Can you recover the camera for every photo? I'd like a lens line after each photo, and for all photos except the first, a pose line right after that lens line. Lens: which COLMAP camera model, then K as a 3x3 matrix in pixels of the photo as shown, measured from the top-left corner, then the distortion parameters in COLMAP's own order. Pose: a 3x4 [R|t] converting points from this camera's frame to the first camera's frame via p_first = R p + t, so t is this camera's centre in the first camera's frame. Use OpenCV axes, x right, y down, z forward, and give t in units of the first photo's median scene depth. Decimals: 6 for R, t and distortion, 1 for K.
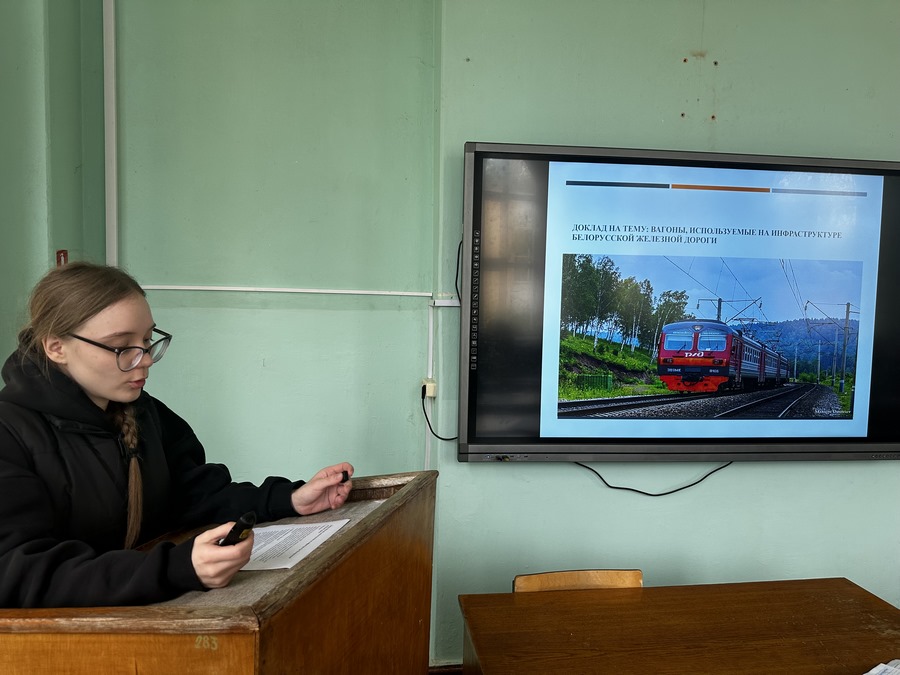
lens RADIAL K [[635.5, 0, 455.0], [0, 635.5, 340.9], [0, 0, 1]] dist [0.039008, -0.033356]
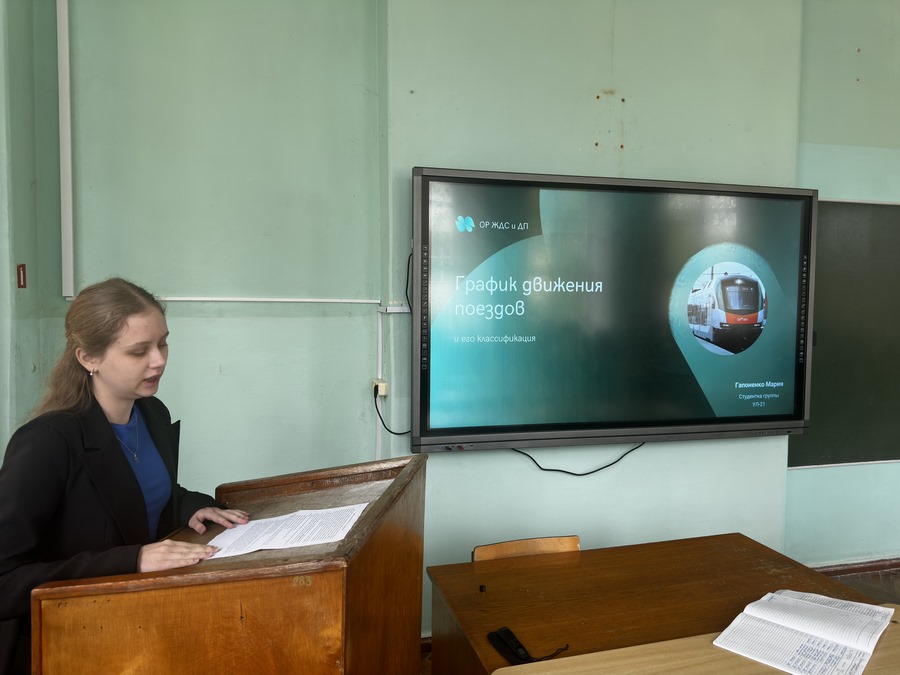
lens RADIAL K [[635.5, 0, 450.1], [0, 635.5, 331.5], [0, 0, 1]] dist [0.039008, -0.033356]
pose [[0.990611, -0.020661, 0.135138, -0.075013], [0.022298, 0.999695, -0.010610, -0.008481], [-0.134878, 0.013523, 0.990770, -0.109688]]
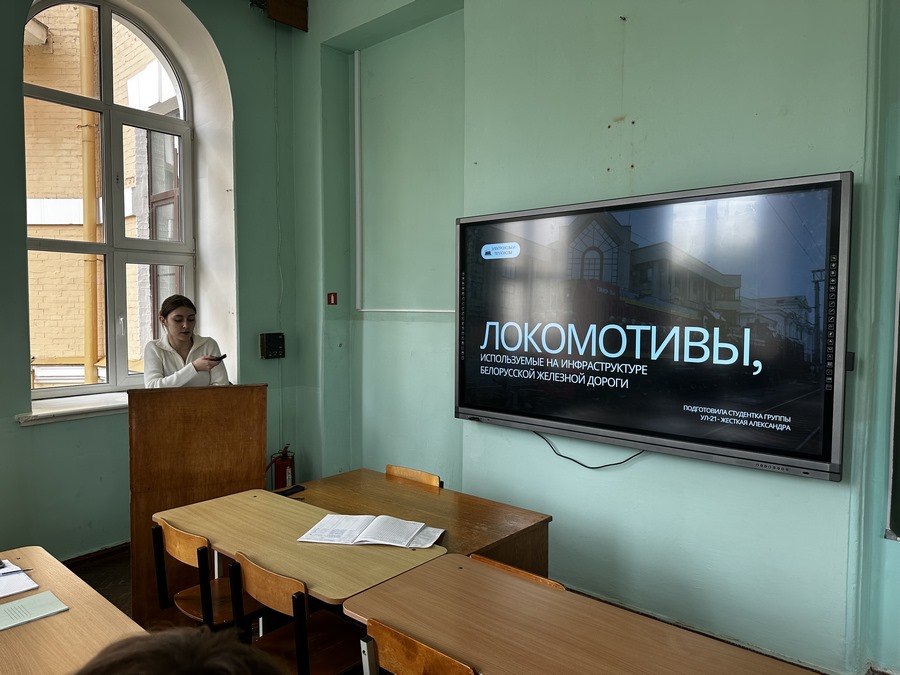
lens RADIAL K [[635.5, 0, 452.2], [0, 635.5, 342.2], [0, 0, 1]] dist [0.039008, -0.033356]
pose [[0.664455, 0.024138, -0.746938, 1.183890], [-0.045643, 0.998923, -0.008322, 0.015609], [0.745933, 0.039622, 0.664841, -0.063338]]
